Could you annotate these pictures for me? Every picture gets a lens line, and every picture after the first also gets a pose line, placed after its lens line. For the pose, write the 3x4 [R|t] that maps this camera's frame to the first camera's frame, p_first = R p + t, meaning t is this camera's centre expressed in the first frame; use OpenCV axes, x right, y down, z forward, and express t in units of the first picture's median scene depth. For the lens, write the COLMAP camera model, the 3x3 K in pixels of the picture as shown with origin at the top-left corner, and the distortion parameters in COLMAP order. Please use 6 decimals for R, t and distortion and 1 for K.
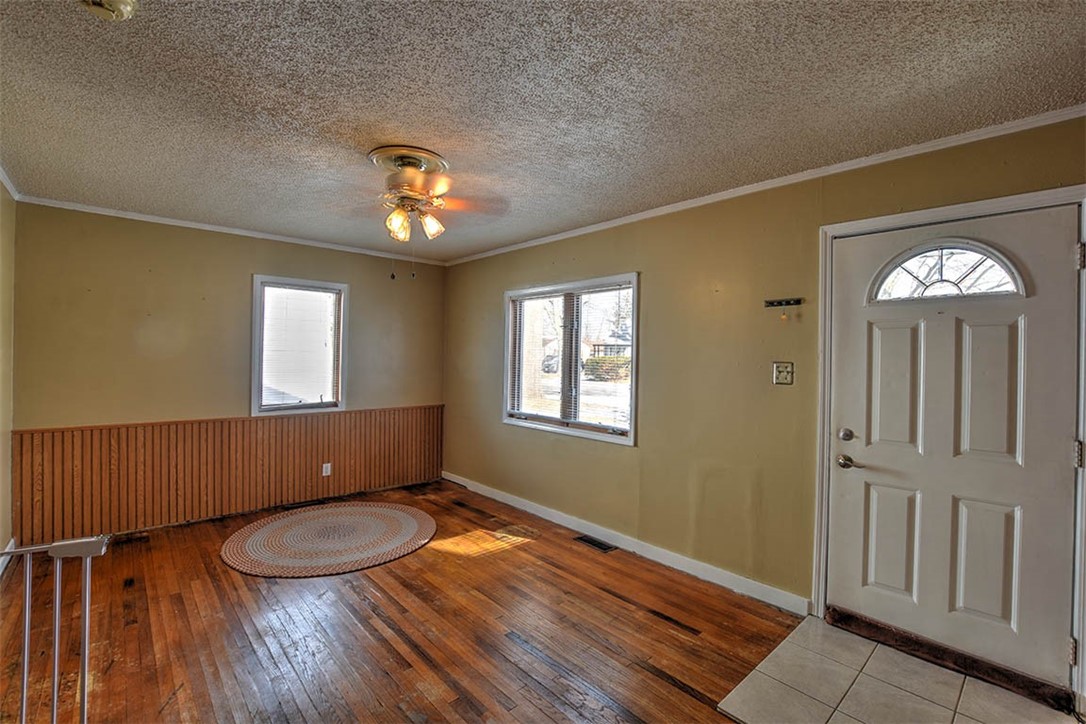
lens RADIAL K [[474.6, 0, 553.1], [0, 474.6, 355.8], [0, 0, 1]] dist [-0.032806, 0.000305]
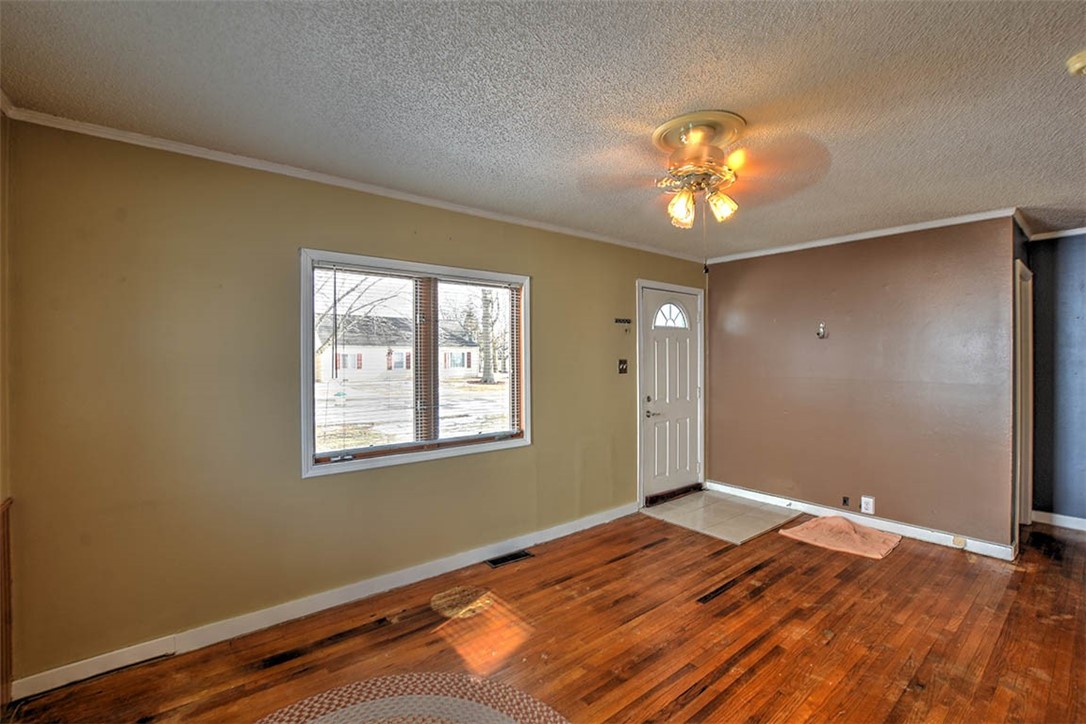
lens RADIAL K [[474.6, 0, 553.1], [0, 474.6, 355.8], [0, 0, 1]] dist [-0.032806, 0.000305]
pose [[0.067106, -0.015706, 0.997622, -0.912047], [0.002053, 0.999876, 0.015604, -0.019467], [-0.997744, 0.001001, 0.067130, 0.935689]]
